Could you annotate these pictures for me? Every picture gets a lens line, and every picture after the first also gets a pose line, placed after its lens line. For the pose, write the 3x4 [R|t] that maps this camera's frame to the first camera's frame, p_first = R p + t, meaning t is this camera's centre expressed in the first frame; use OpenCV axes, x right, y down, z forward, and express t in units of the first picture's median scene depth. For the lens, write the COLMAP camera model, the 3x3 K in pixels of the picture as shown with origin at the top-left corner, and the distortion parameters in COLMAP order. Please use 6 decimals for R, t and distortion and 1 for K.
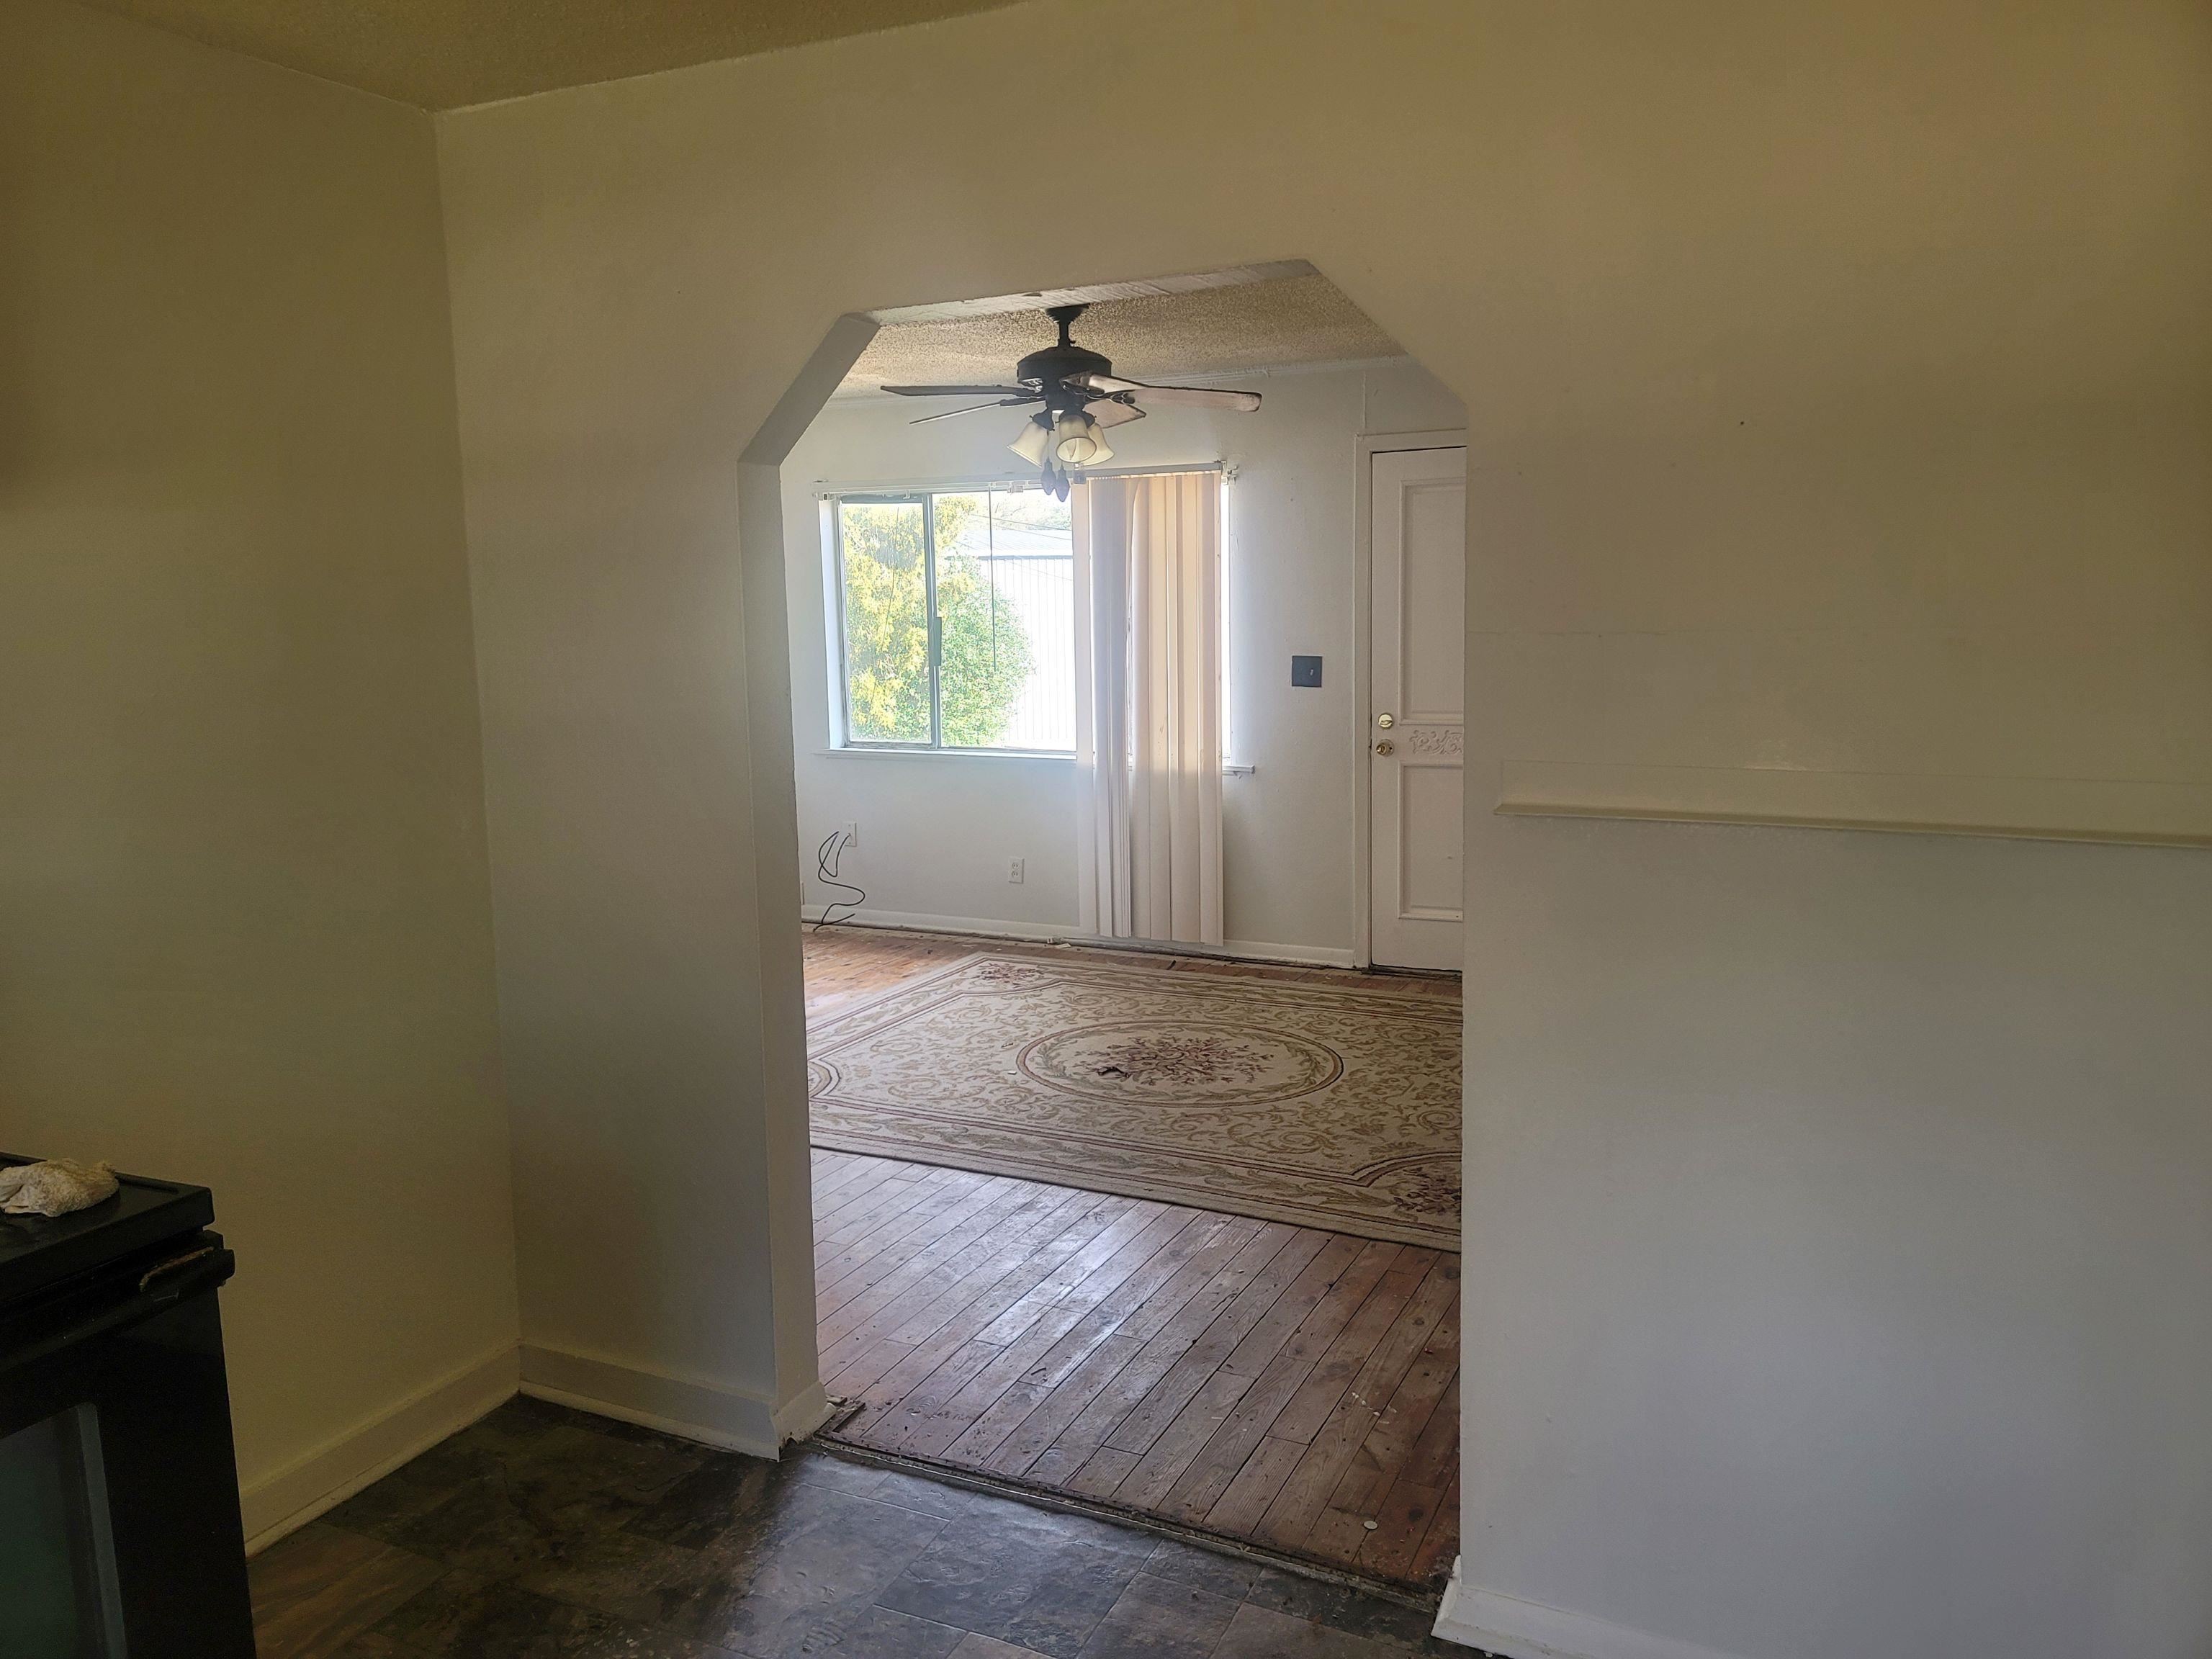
lens RADIAL K [[1616.8, 0, 1113.9], [0, 1616.8, 822.8], [0, 0, 1]] dist [0.059929, -0.015877]
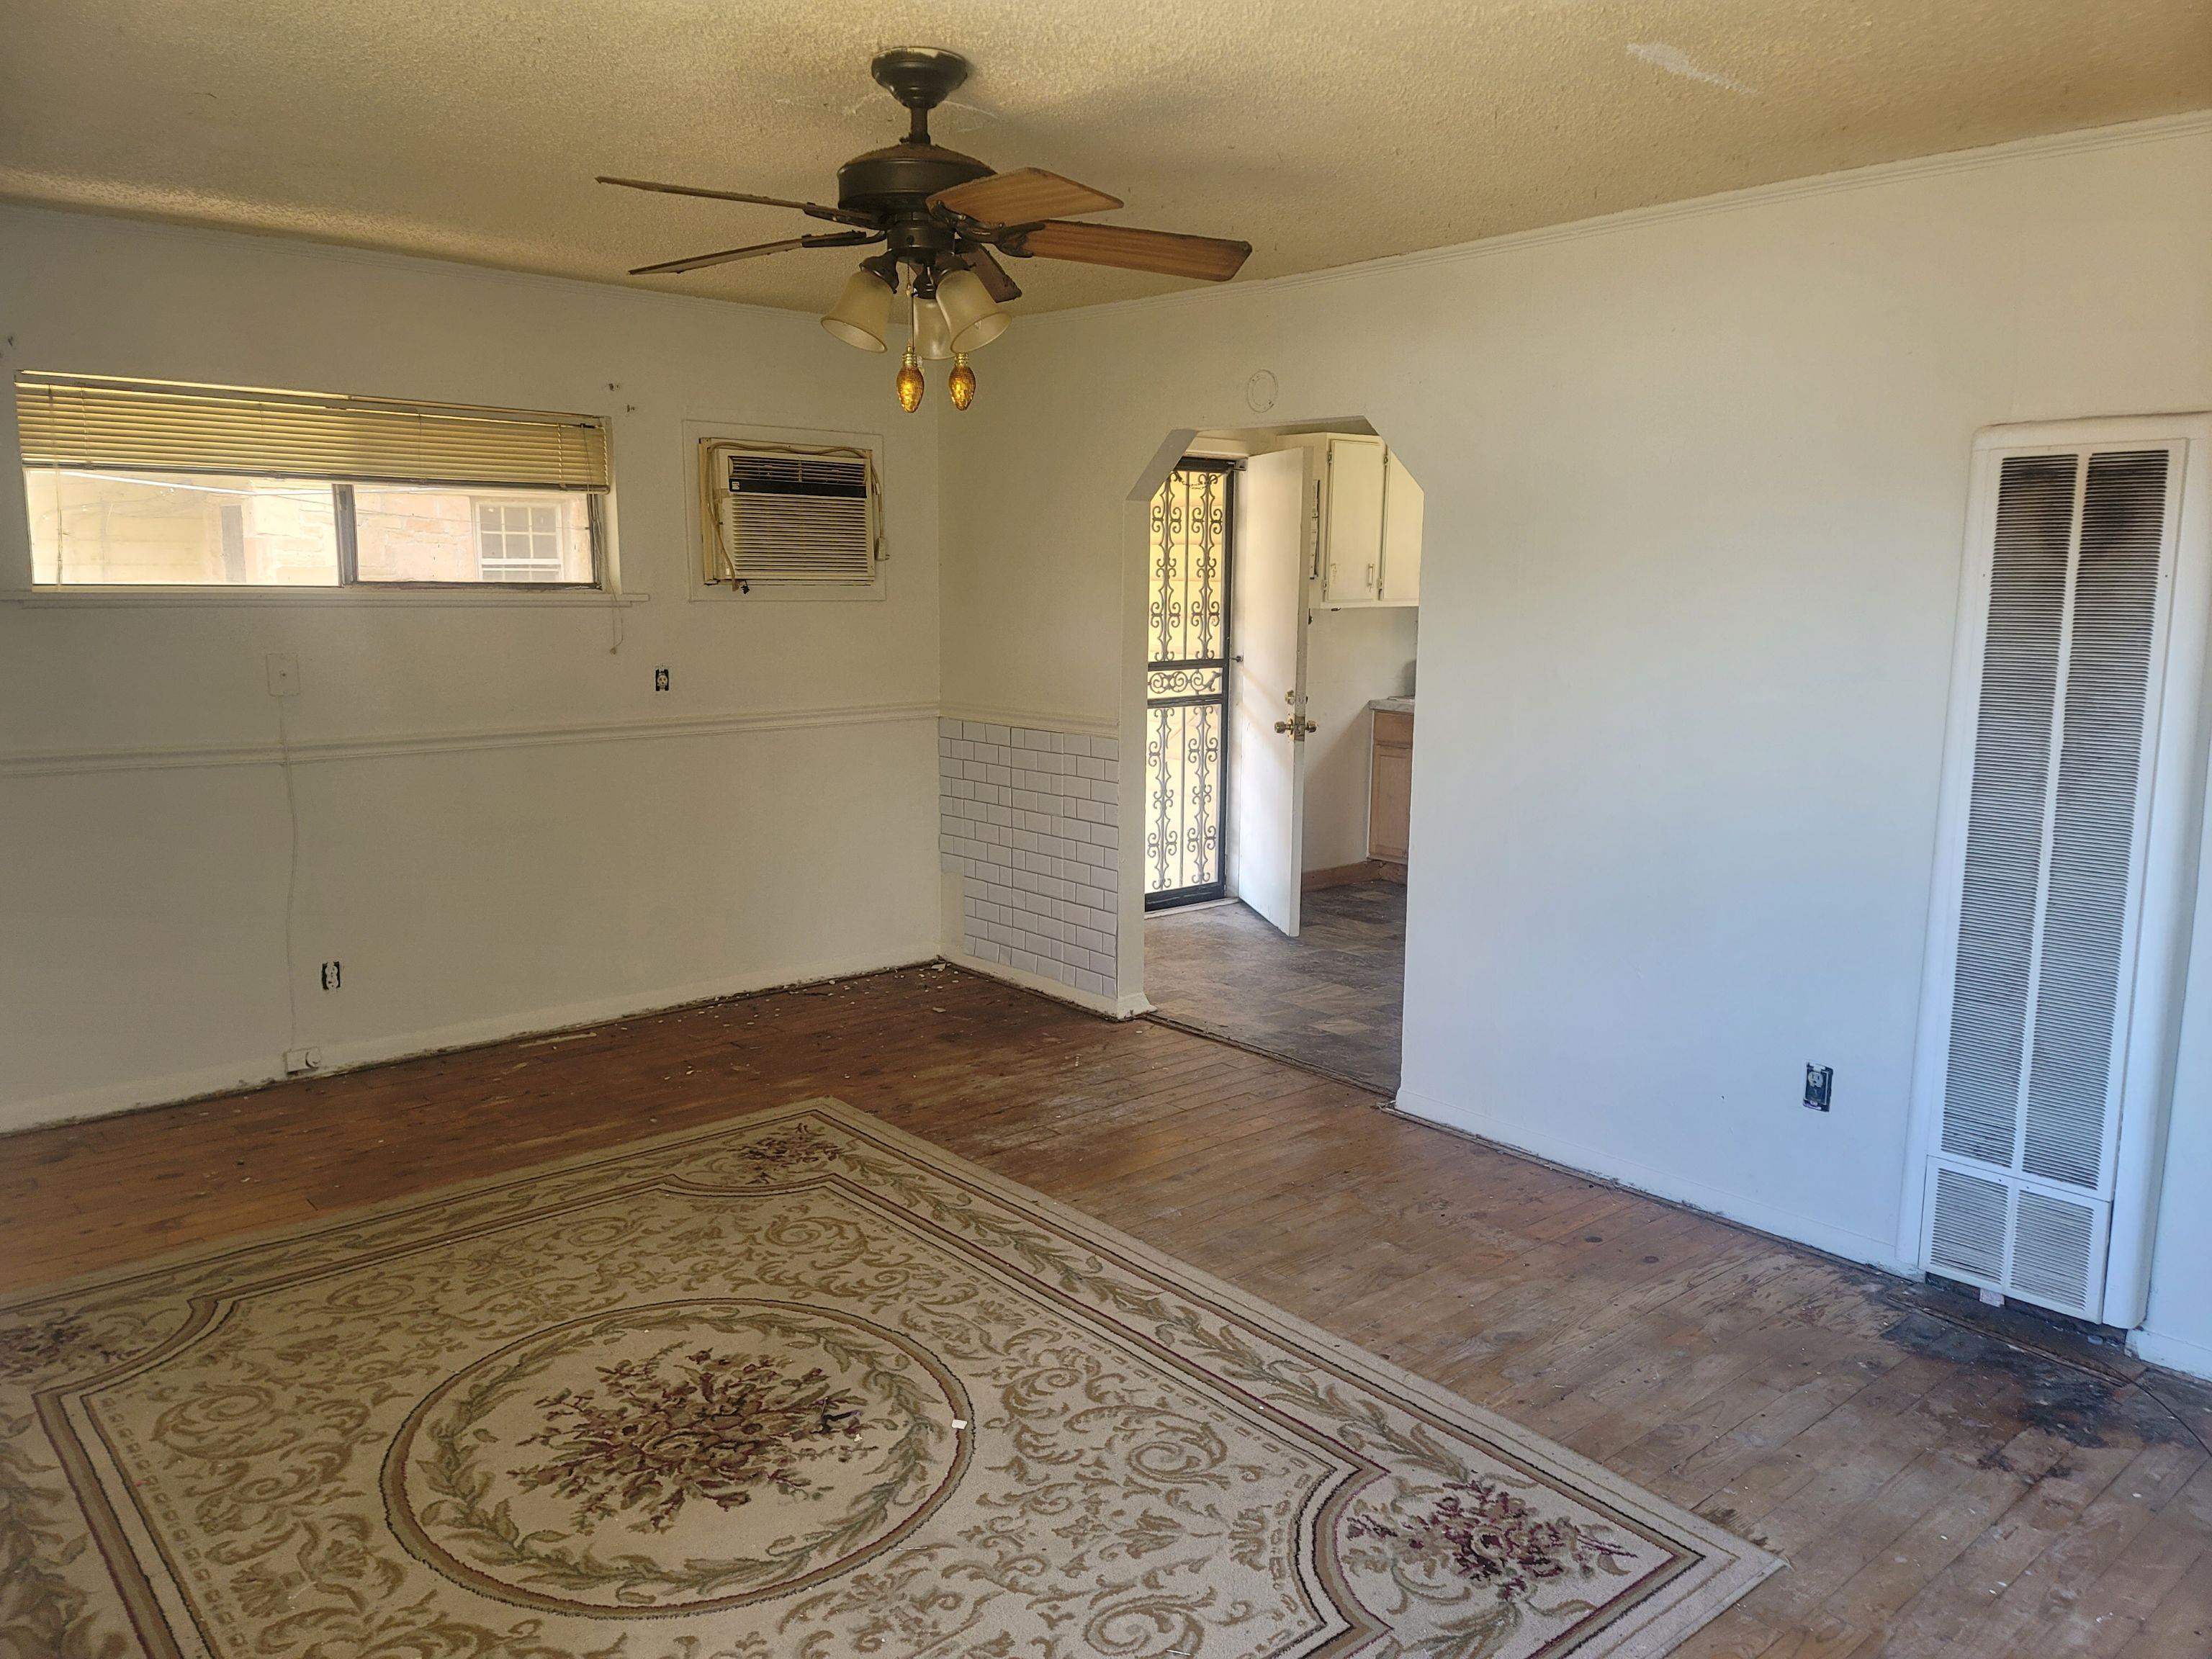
lens RADIAL K [[1616.8, 0, 1129.8], [0, 1616.8, 822.8], [0, 0, 1]] dist [0.059929, -0.015877]
pose [[-0.924700, -0.054427, 0.376786, -0.293006], [0.056162, 0.959395, 0.276417, -0.192628], [-0.376532, 0.276763, -0.884096, 1.372727]]
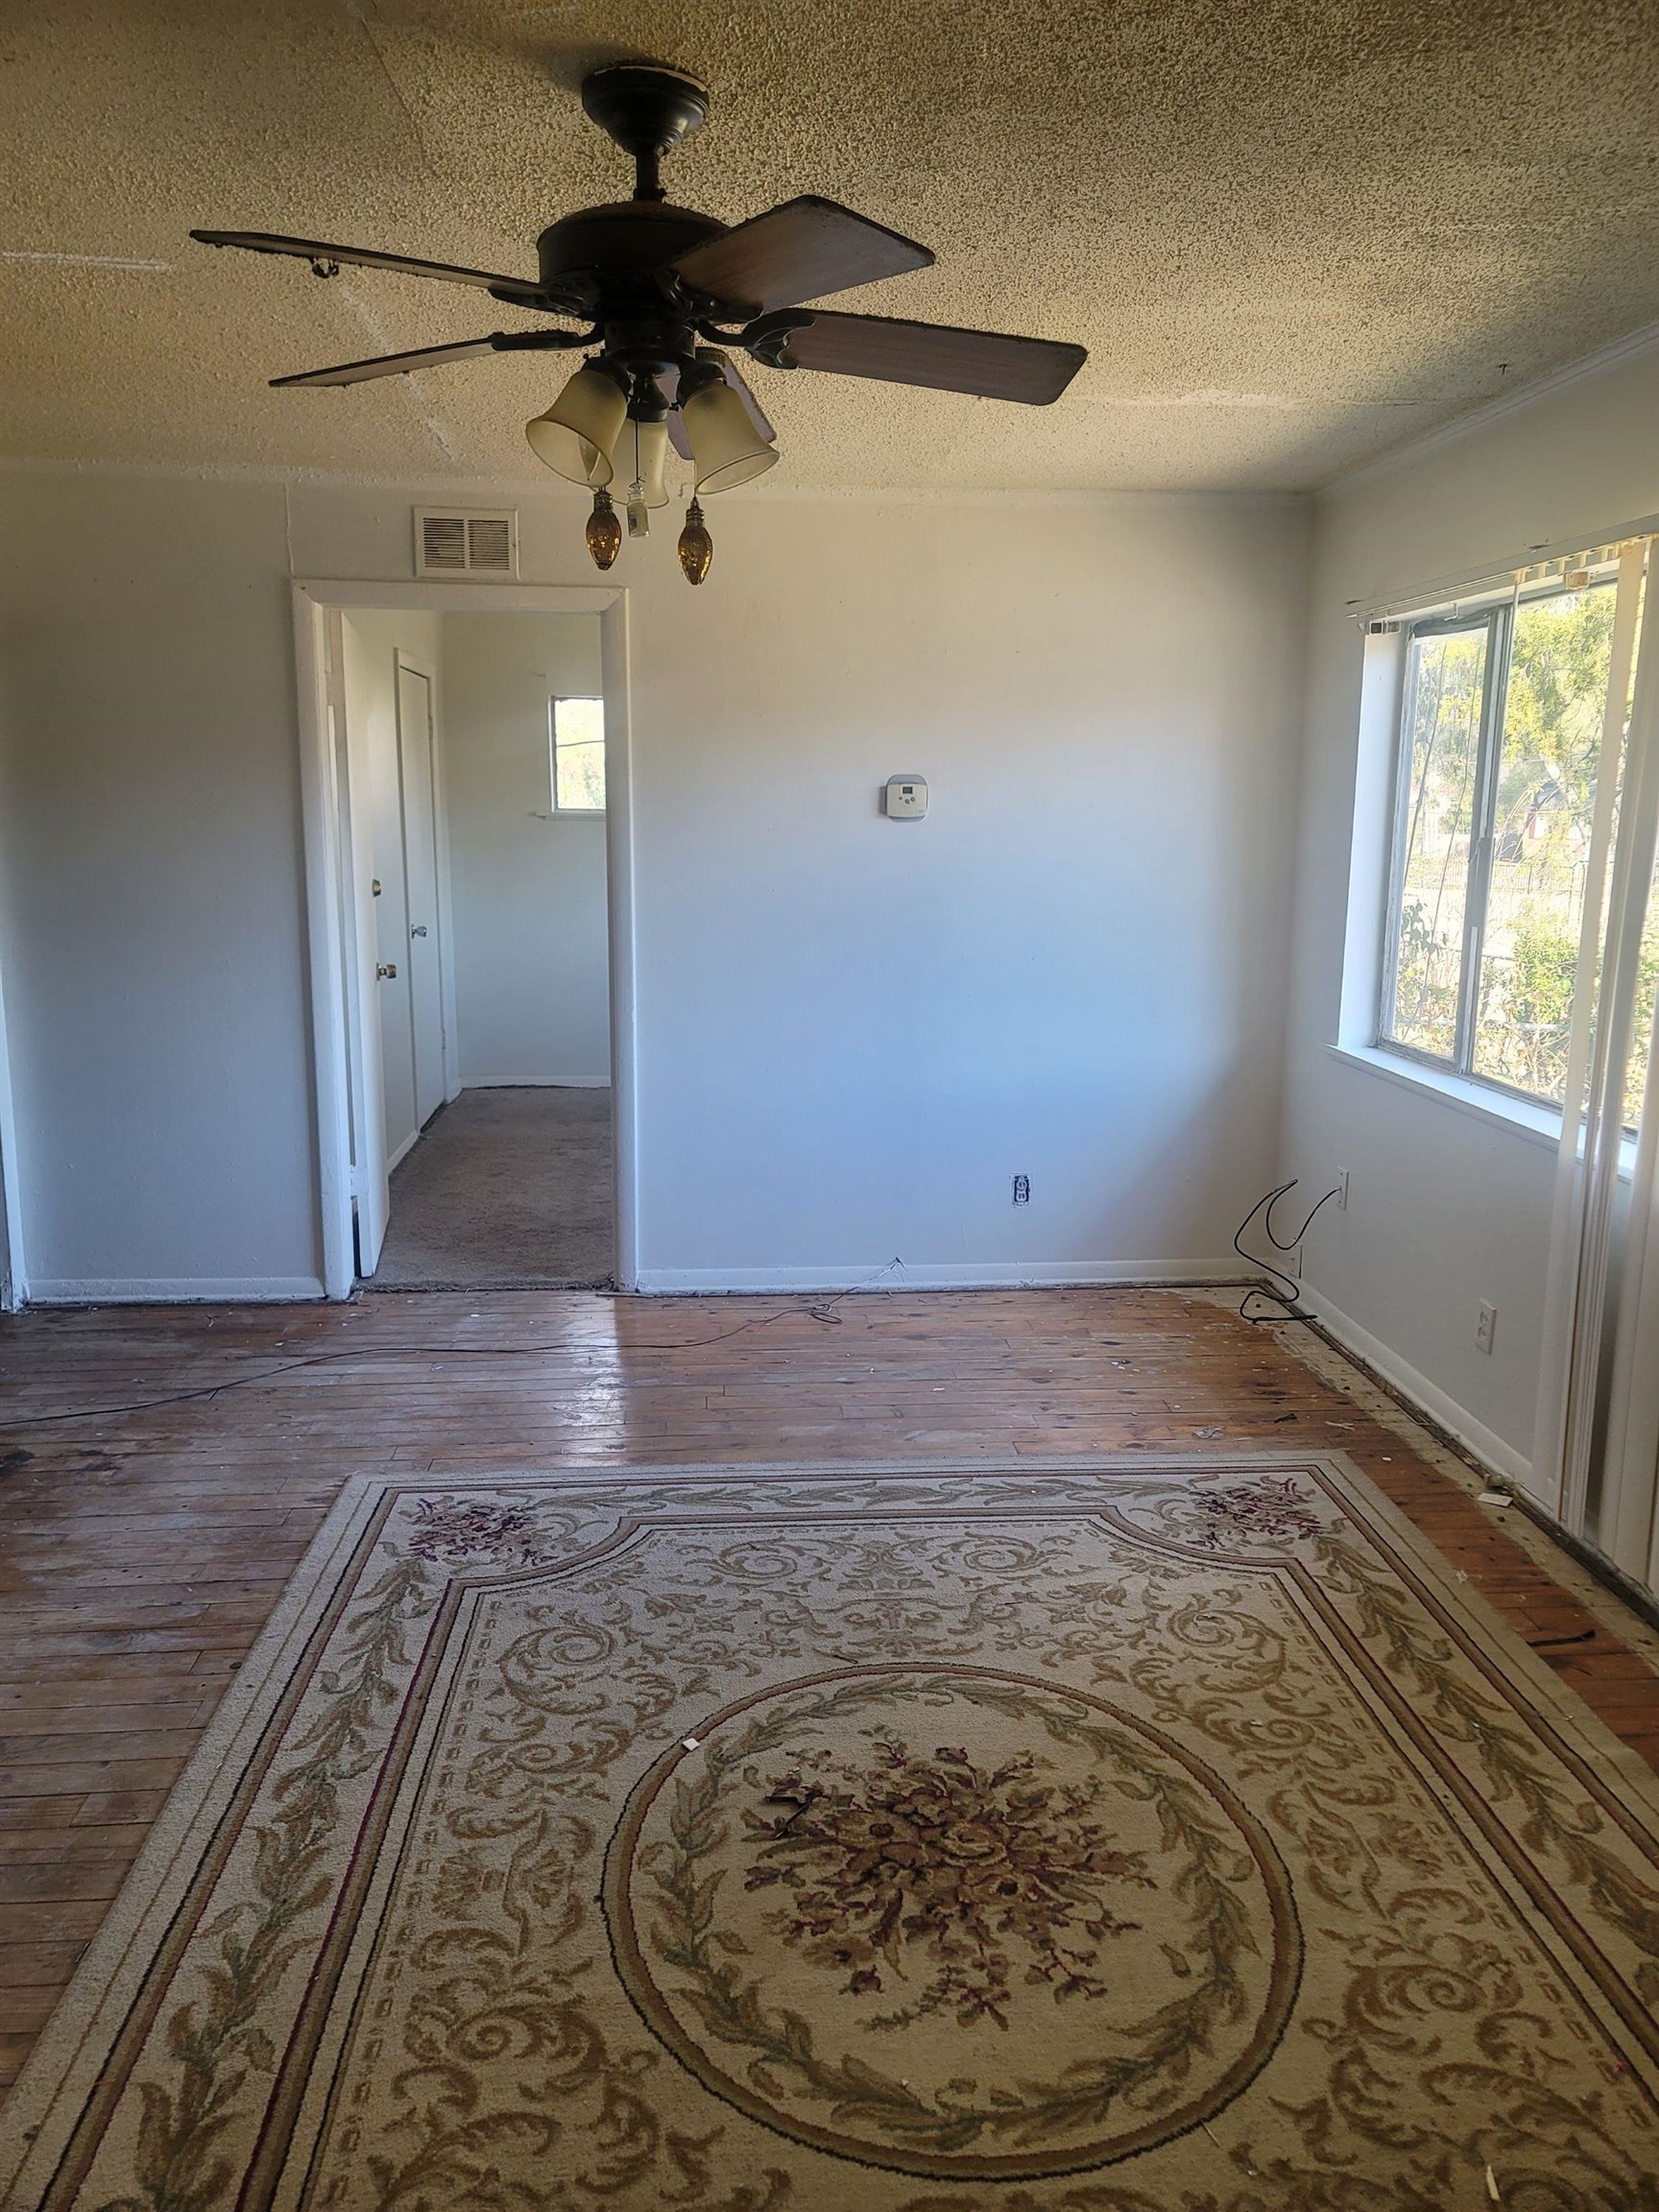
lens RADIAL K [[1616.8, 0, 839.3], [0, 1616.8, 1116.4], [0, 0, 1]] dist [0.059929, -0.015877]
pose [[0.509869, 0.185682, -0.839974, 0.360563], [-0.139088, 0.981374, 0.132512, -0.107209], [0.848933, 0.049267, 0.526199, 0.731358]]
